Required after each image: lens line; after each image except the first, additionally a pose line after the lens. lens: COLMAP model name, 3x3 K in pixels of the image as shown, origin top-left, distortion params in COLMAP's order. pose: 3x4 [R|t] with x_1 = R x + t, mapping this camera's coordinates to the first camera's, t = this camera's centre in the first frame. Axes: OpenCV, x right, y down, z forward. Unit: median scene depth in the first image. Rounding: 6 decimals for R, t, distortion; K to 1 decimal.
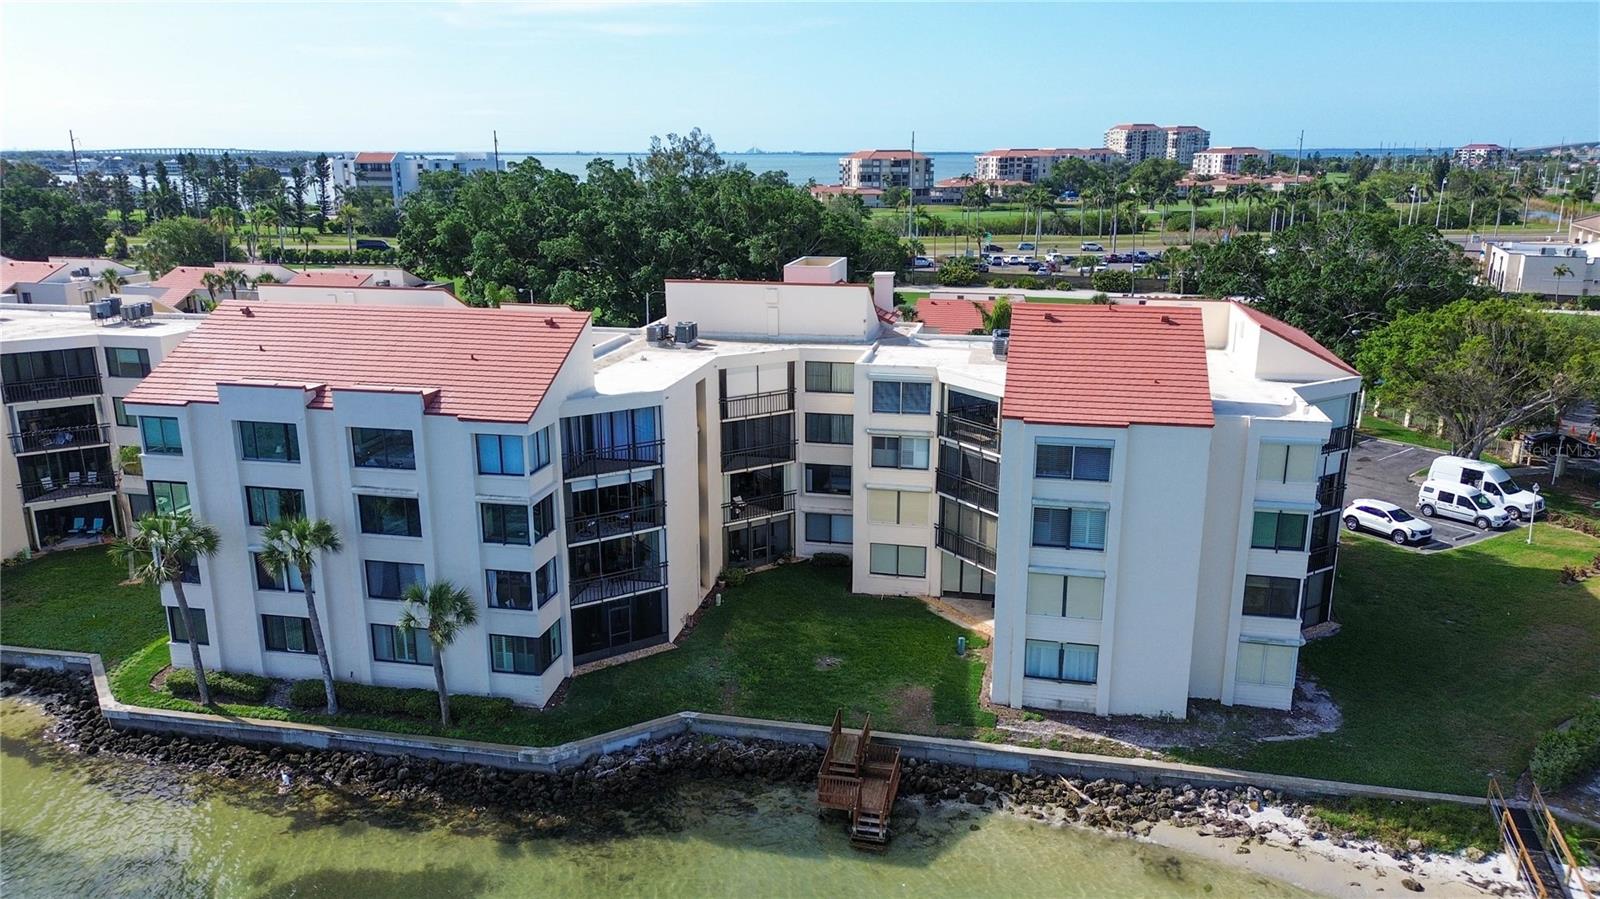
lens RADIAL K [[1146.0, 0, 804.2], [0, 1146.0, 455.9], [0, 0, 1]] dist [0.062605, -0.053268]
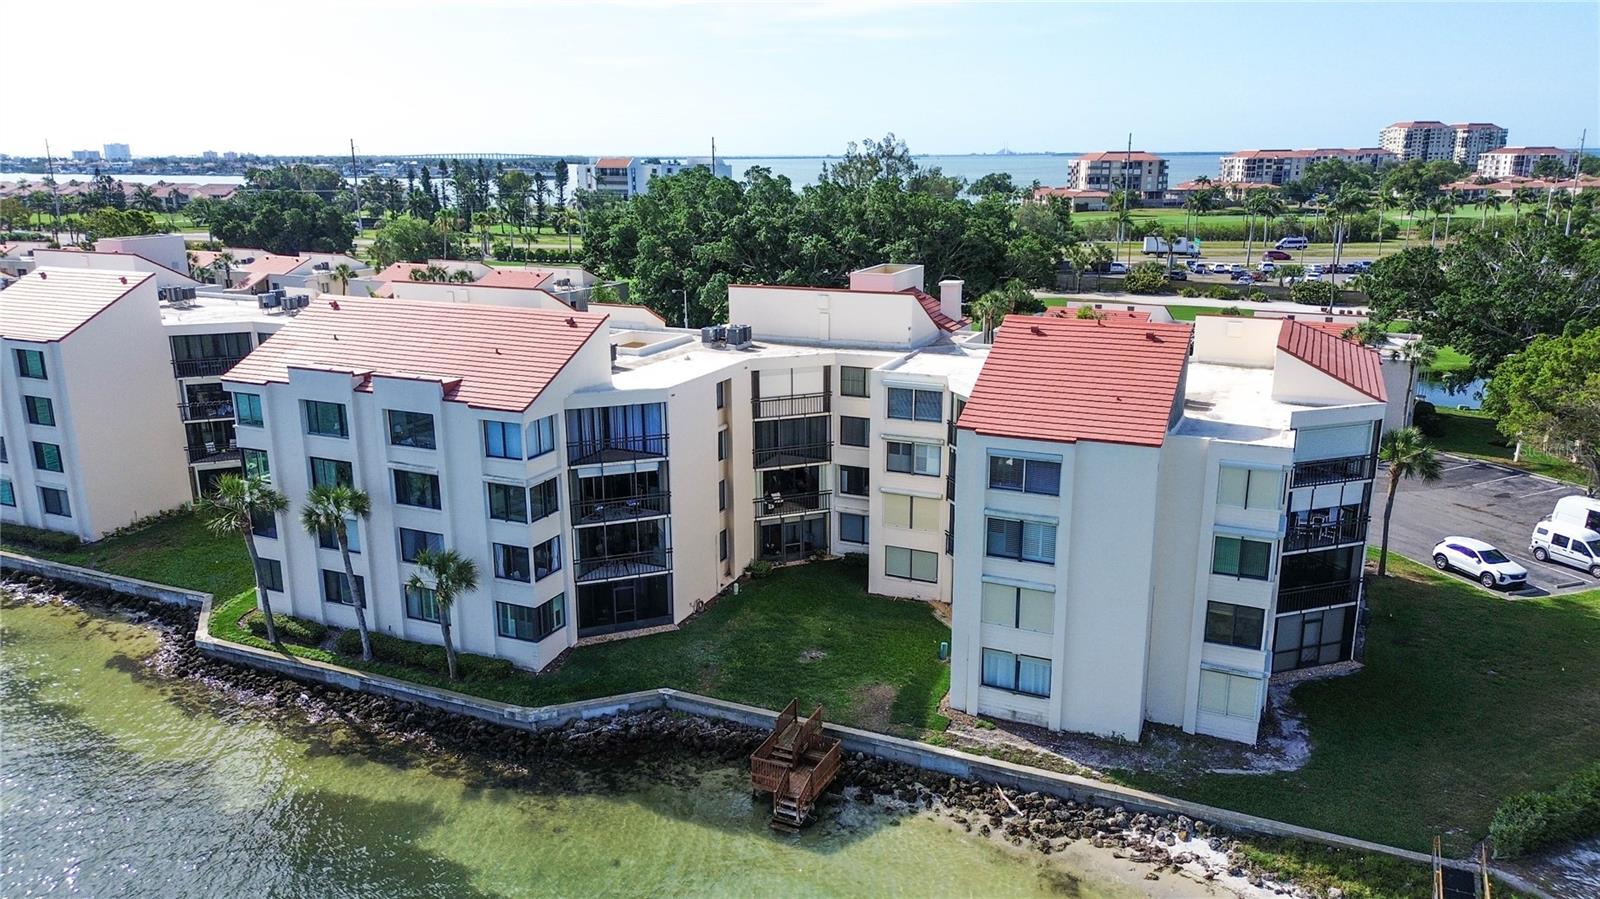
lens RADIAL K [[1146.0, 0, 792.5], [0, 1146.0, 448.4], [0, 0, 1]] dist [0.062605, -0.053268]
pose [[0.977197, 0.050889, -0.206146, 0.216146], [-0.052513, 0.998617, -0.002408, -0.004377], [0.205738, 0.013178, 0.978518, -0.025962]]
